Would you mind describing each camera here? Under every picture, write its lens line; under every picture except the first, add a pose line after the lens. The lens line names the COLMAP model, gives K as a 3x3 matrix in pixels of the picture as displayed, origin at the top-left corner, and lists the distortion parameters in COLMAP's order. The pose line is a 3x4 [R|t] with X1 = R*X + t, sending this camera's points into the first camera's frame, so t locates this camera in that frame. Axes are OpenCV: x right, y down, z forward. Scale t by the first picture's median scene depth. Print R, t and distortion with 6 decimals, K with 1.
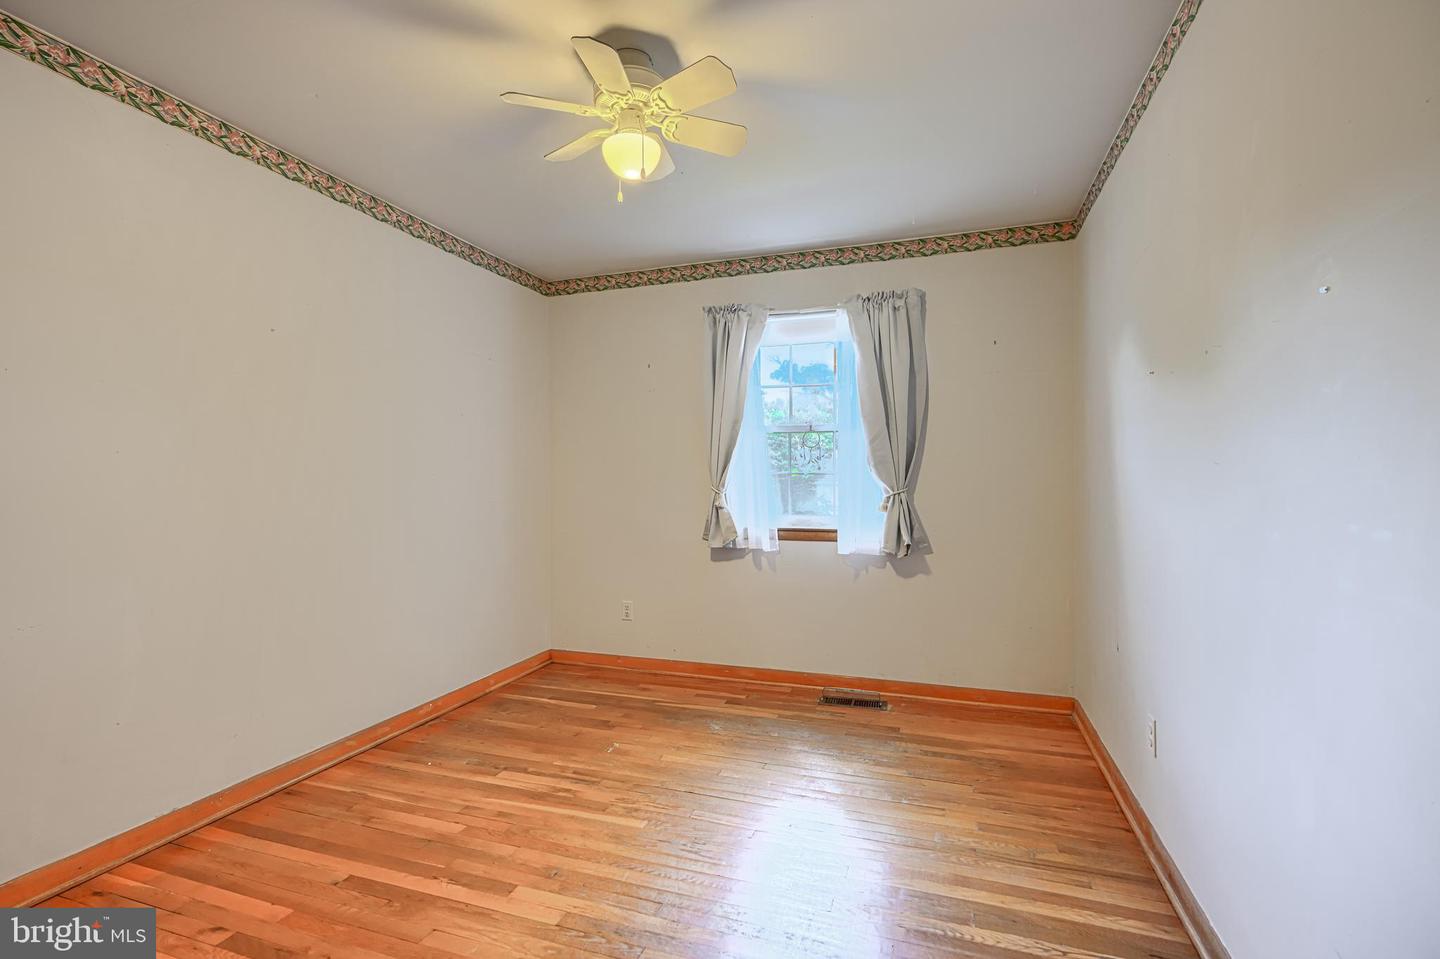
lens RADIAL K [[659.9, 0, 719.9], [0, 659.9, 475.7], [0, 0, 1]] dist [-0.001467, -0.000095]
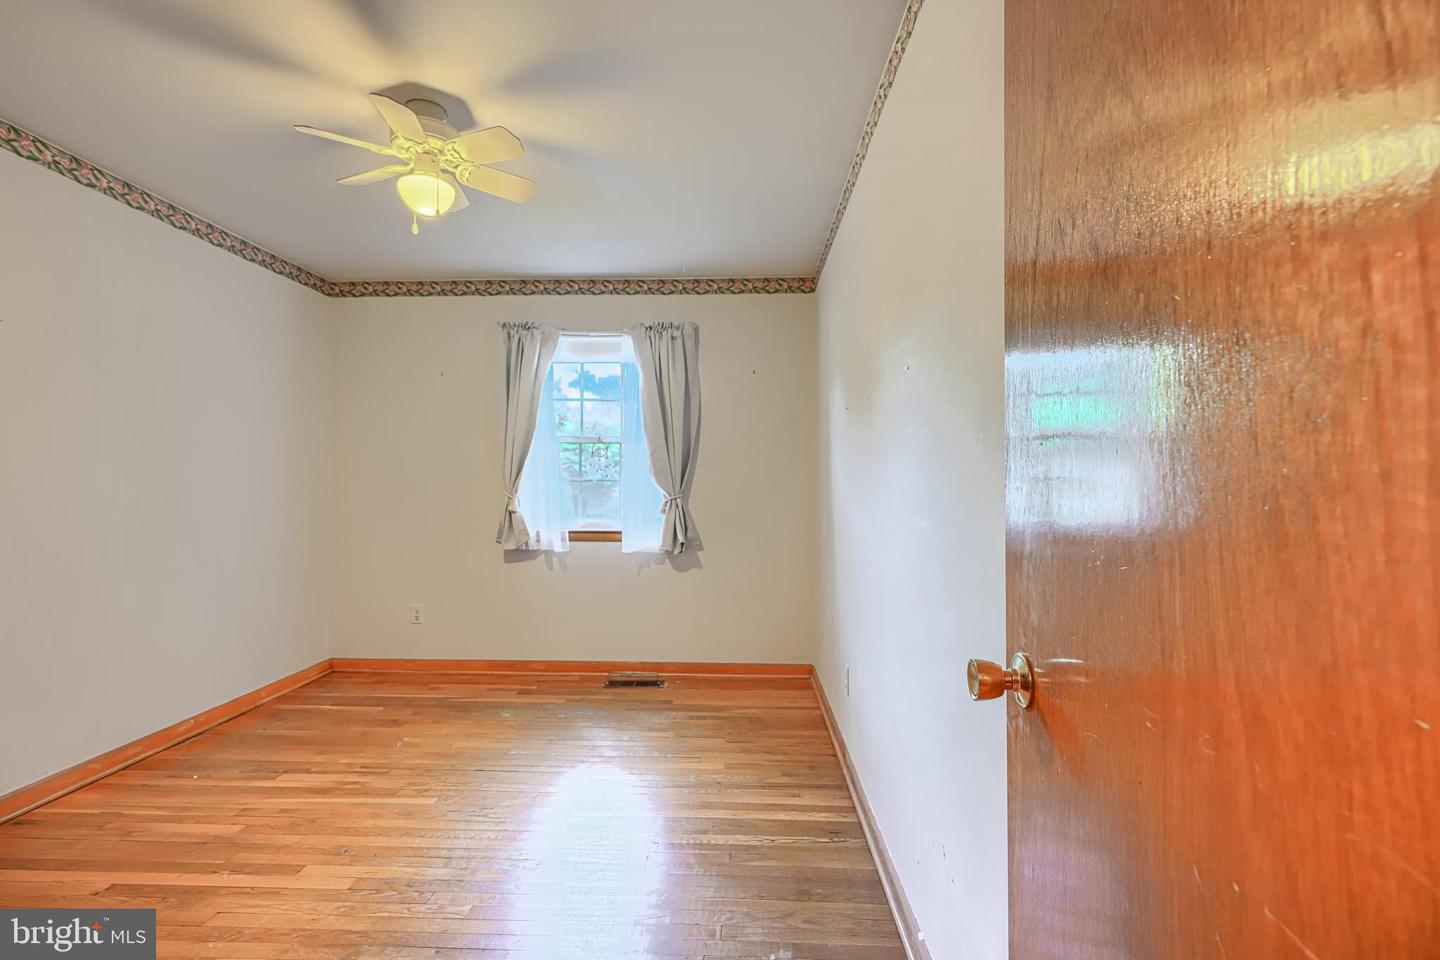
lens RADIAL K [[655.6, 0, 716.7], [0, 655.6, 483.4], [0, 0, 1]] dist [0.000012, 0.000154]
pose [[0.957875, 0.006826, 0.287104, 0.015422], [-0.007706, 0.999968, 0.001936, -0.003038], [-0.287082, -0.004067, 0.957897, -0.150633]]
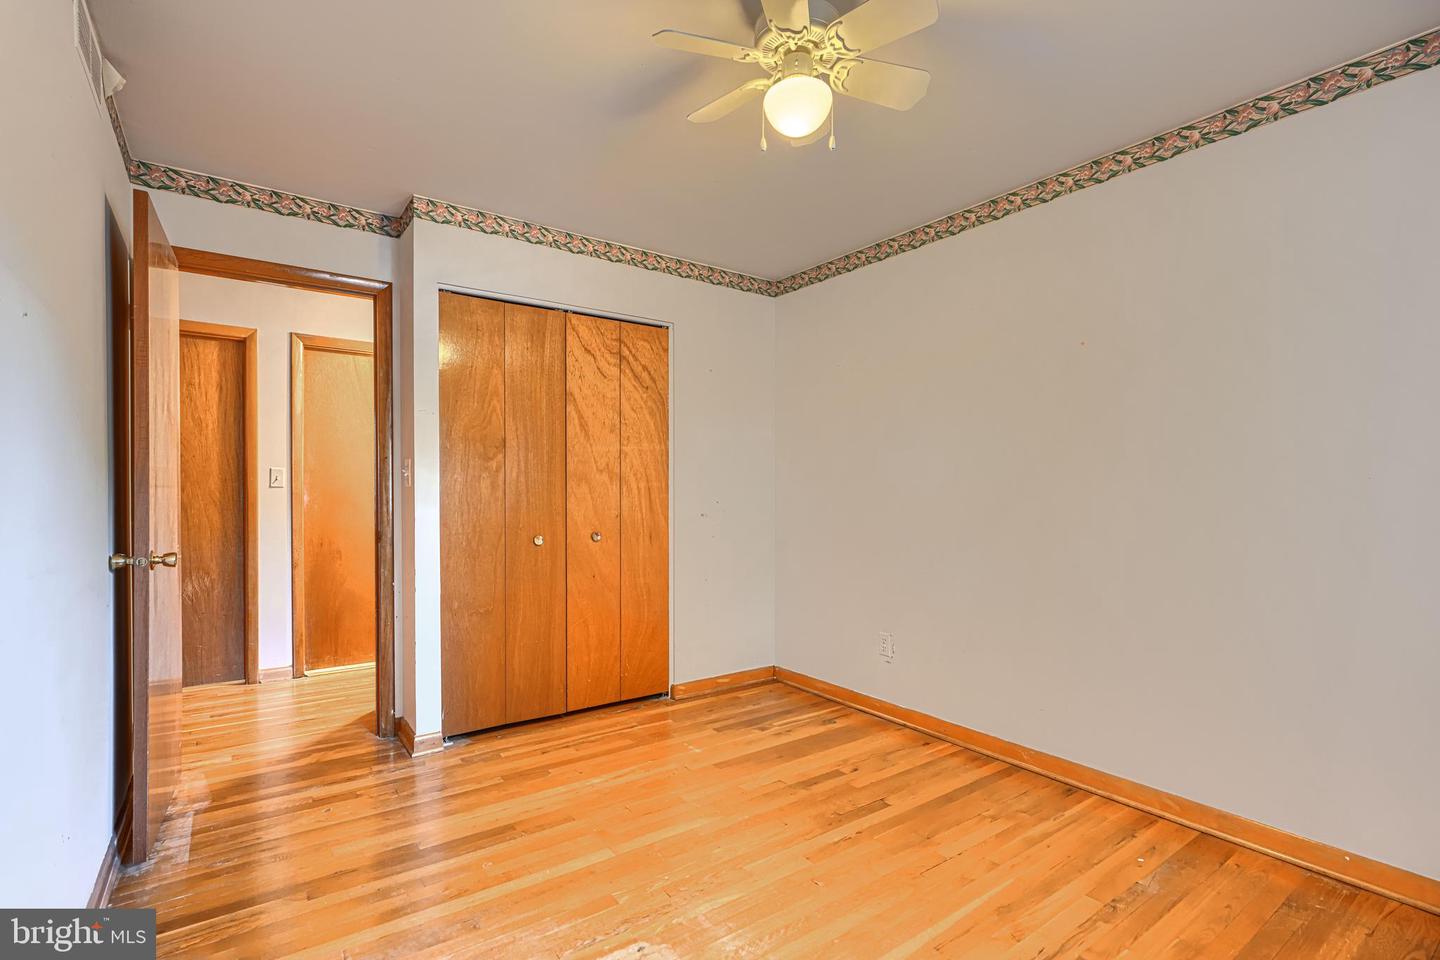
lens RADIAL K [[672.8, 0, 721.5], [0, 672.8, 490.3], [0, 0, 1]] dist [0.008669, 0.000374]
pose [[-0.574791, 0.004715, -0.818286, 0.504870], [0.008457, 0.999964, -0.000179, 0.005127], [0.818256, -0.007023, -0.574811, 1.115250]]
